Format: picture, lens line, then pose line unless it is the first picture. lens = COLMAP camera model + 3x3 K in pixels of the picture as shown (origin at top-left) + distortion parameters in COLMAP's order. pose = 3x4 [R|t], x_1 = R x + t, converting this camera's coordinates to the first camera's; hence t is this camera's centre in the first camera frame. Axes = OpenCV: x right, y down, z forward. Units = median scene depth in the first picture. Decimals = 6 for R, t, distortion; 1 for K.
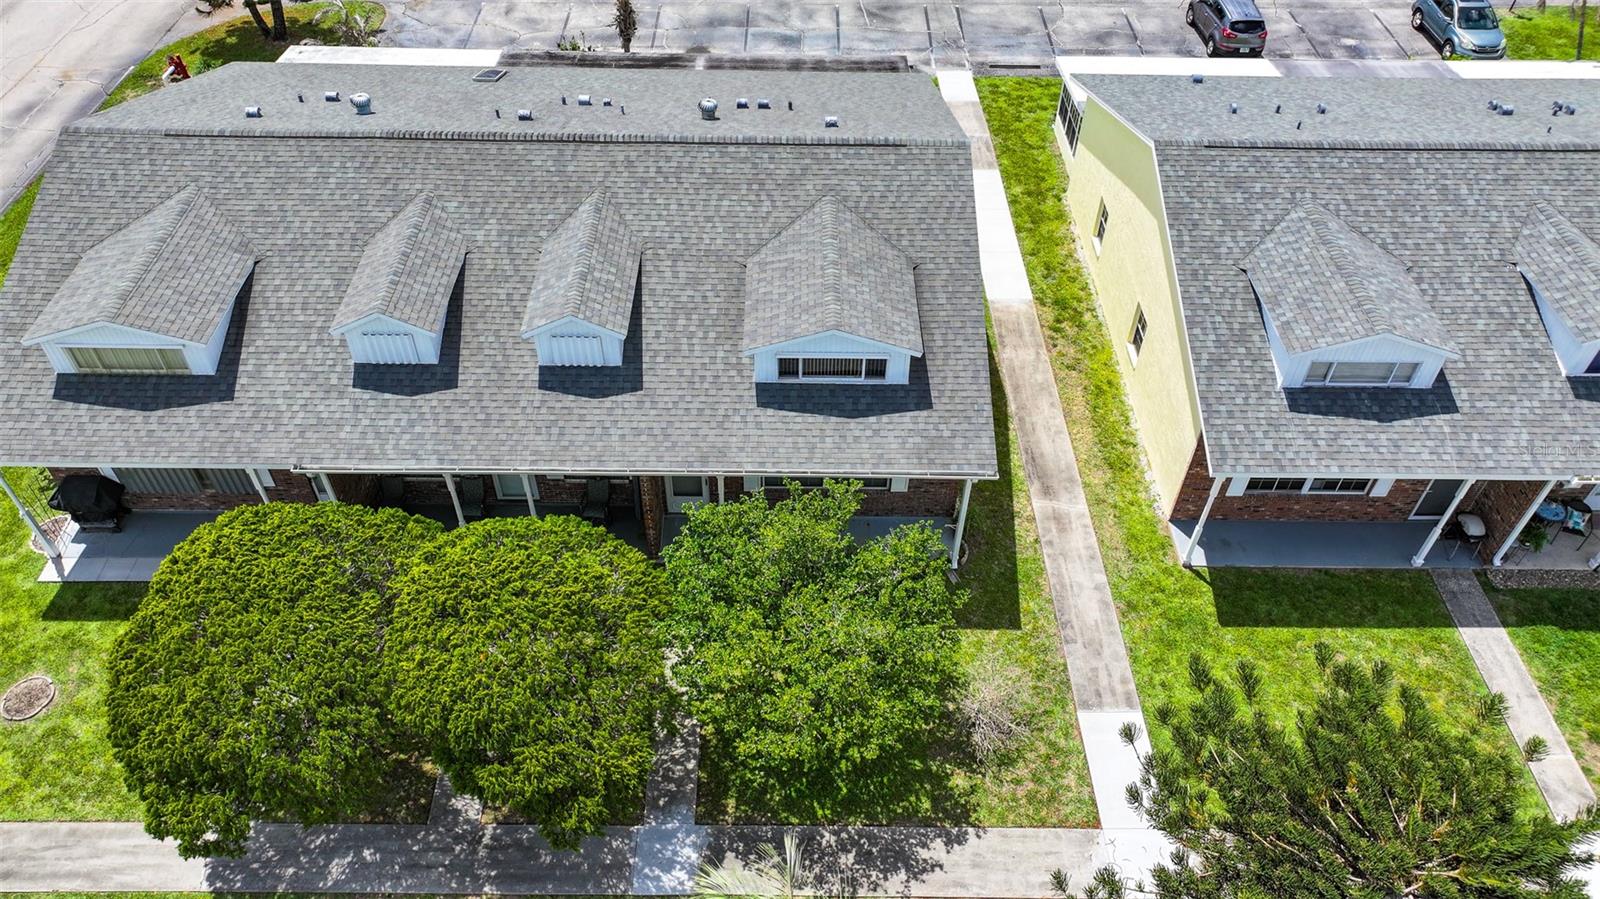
lens RADIAL K [[1118.9, 0, 791.0], [0, 1118.9, 441.7], [0, 0, 1]] dist [-0.001122, 0.017070]
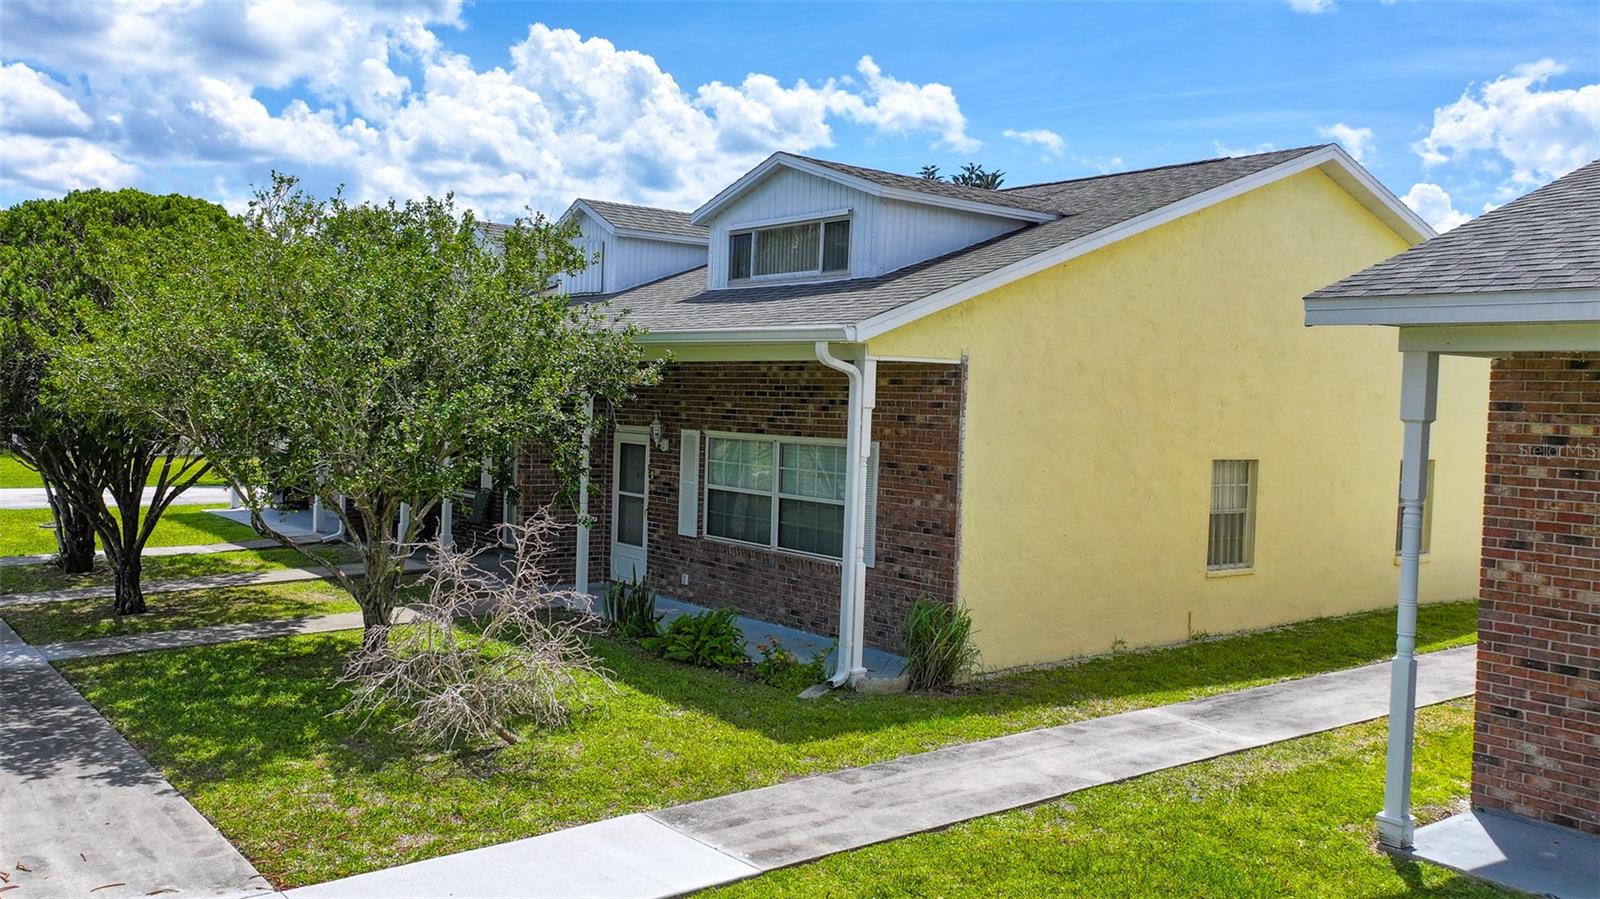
lens RADIAL K [[1314.1, 0, 699.9], [0, 1314.1, 445.9], [0, 0, 1]] dist [-0.001145, 0.000120]
pose [[0.586095, 0.038339, -0.809335, 0.605009], [-0.591727, 0.702606, -0.395227, 0.323013], [0.553491, 0.710546, 0.434480, 0.797031]]
